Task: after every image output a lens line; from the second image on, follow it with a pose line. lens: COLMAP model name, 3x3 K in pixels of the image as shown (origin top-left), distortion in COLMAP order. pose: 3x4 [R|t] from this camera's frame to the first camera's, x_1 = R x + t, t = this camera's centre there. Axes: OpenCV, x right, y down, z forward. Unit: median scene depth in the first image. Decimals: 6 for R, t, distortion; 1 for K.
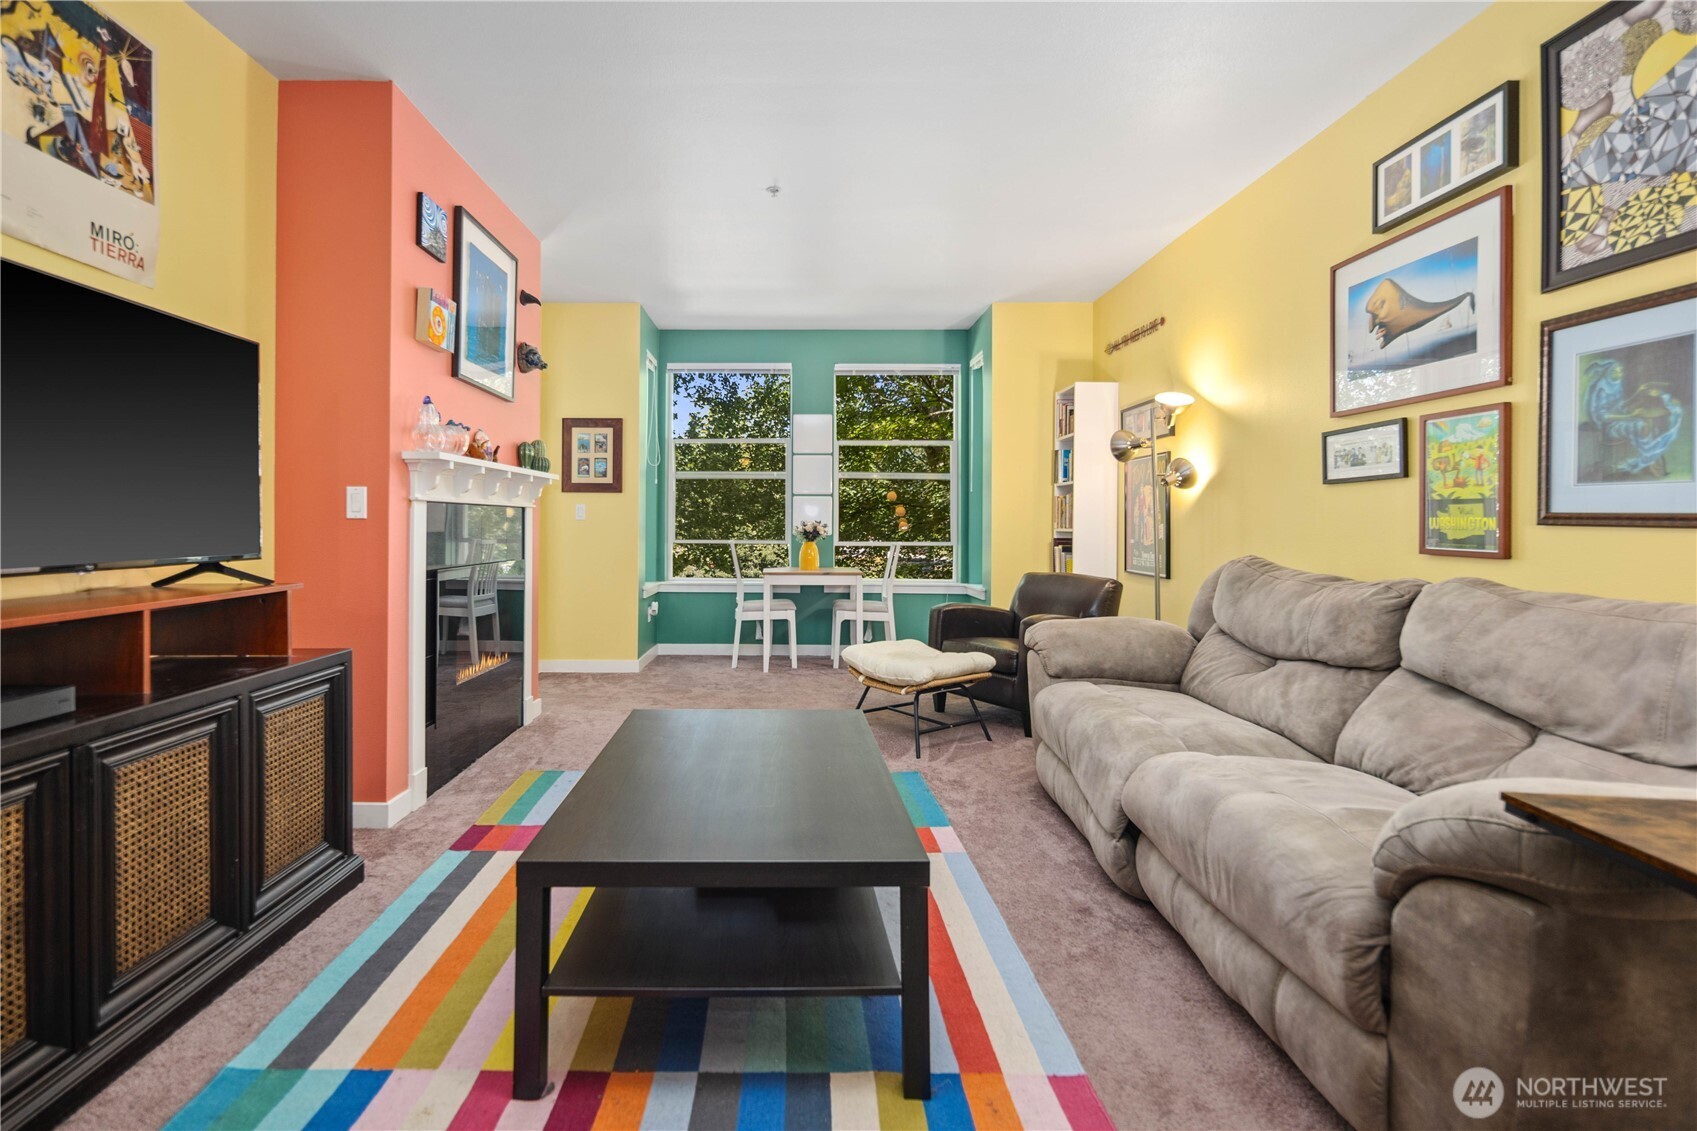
lens RADIAL K [[767.5, 0, 783.4], [0, 767.5, 520.1], [0, 0, 1]] dist [0.001167, -0.000776]
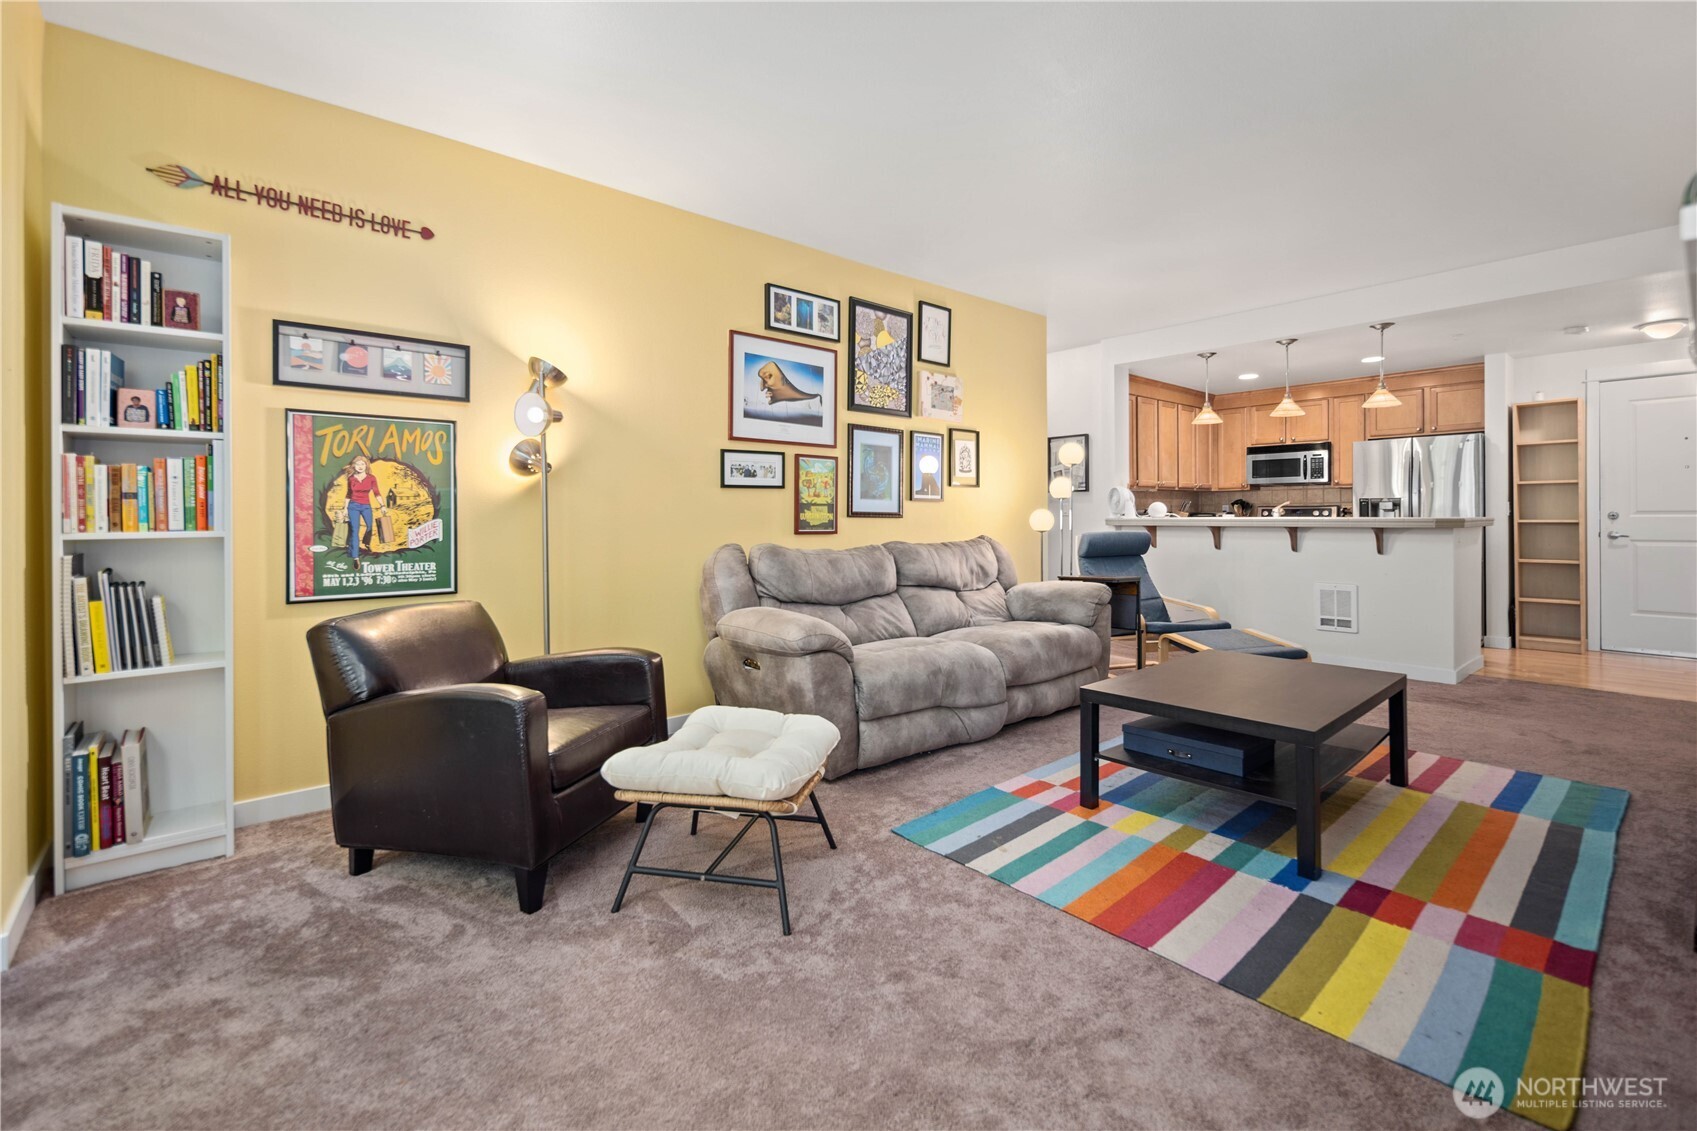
lens RADIAL K [[740.6, 0, 849.7], [0, 740.6, 516.2], [0, 0, 1]] dist [0.002278, -0.000163]
pose [[-0.665201, -0.002836, 0.746659, -0.411837], [-0.002713, 0.999995, 0.001381, 0.000688], [-0.746659, -0.001107, -0.665206, 1.709034]]
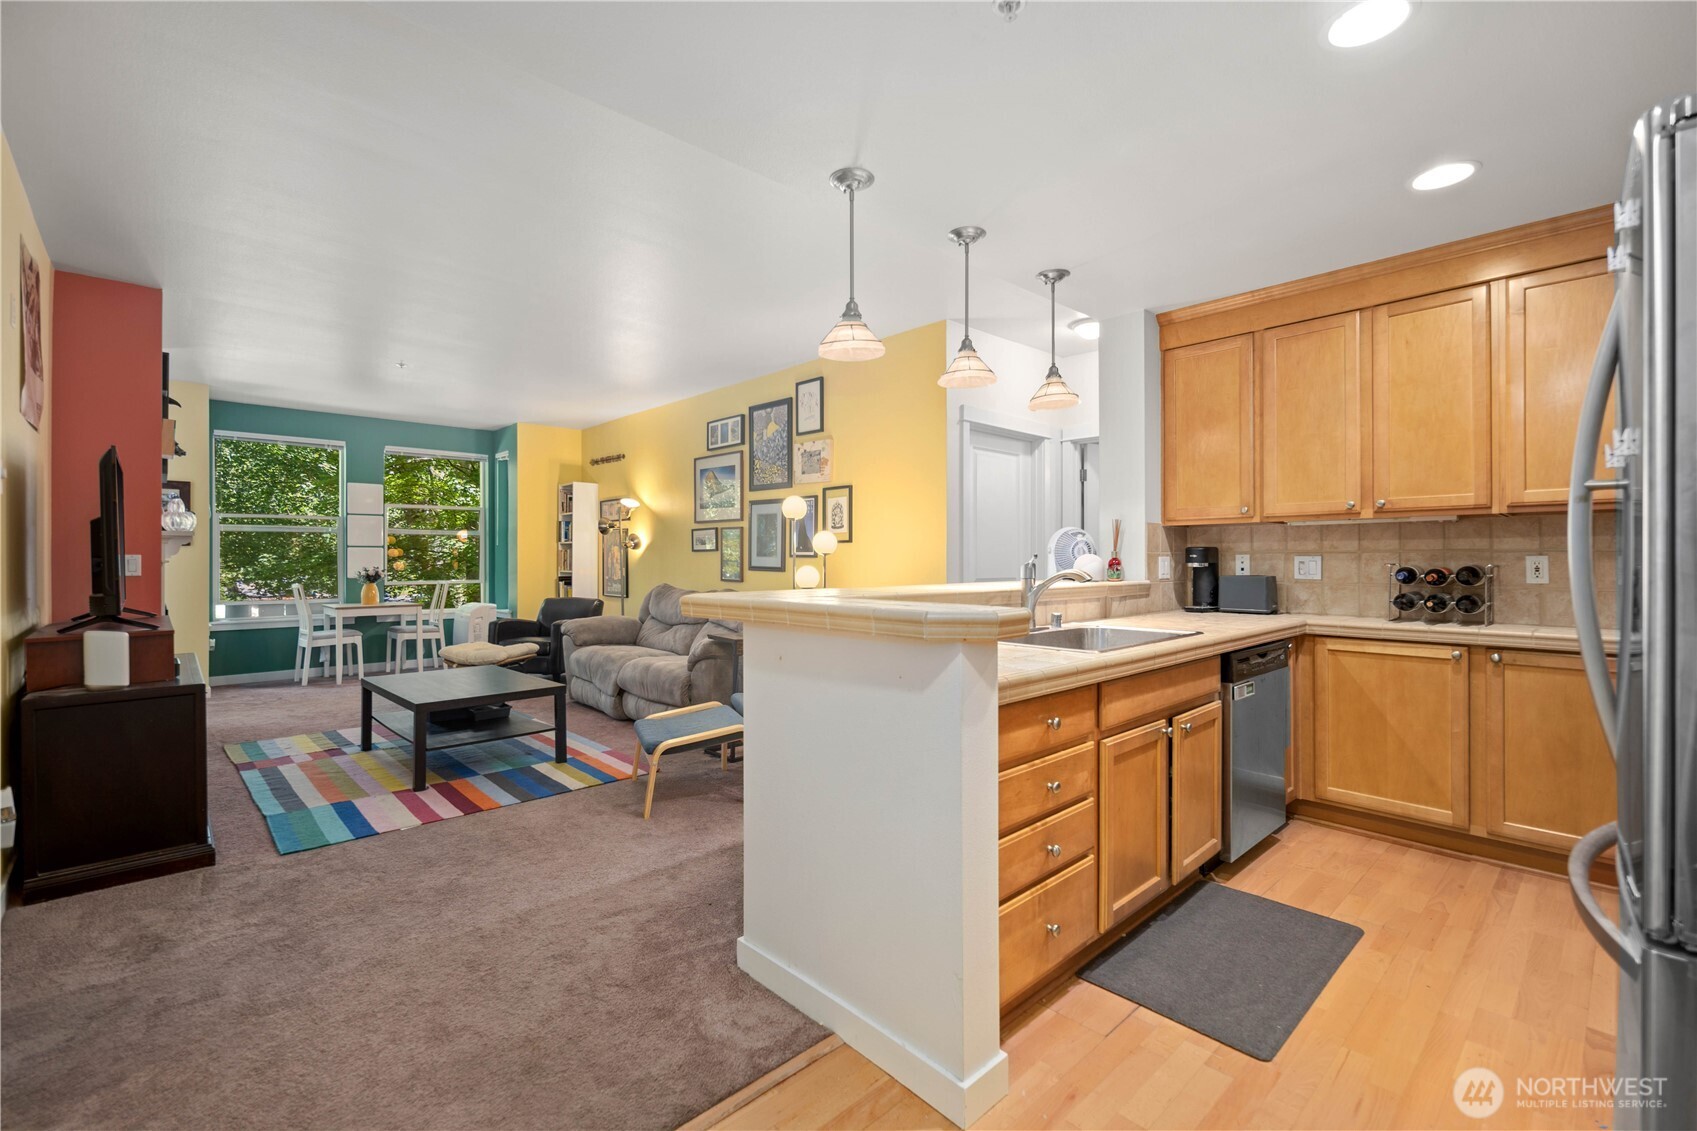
lens RADIAL K [[739.4, 0, 848.3], [0, 739.4, 559.8], [0, 0, 1]] dist [0.003885, -0.000300]
pose [[0.716745, -0.006769, 0.697302, -0.511669], [0.002011, 0.999969, 0.007640, -0.038789], [-0.697332, -0.004073, 0.716737, -0.924237]]
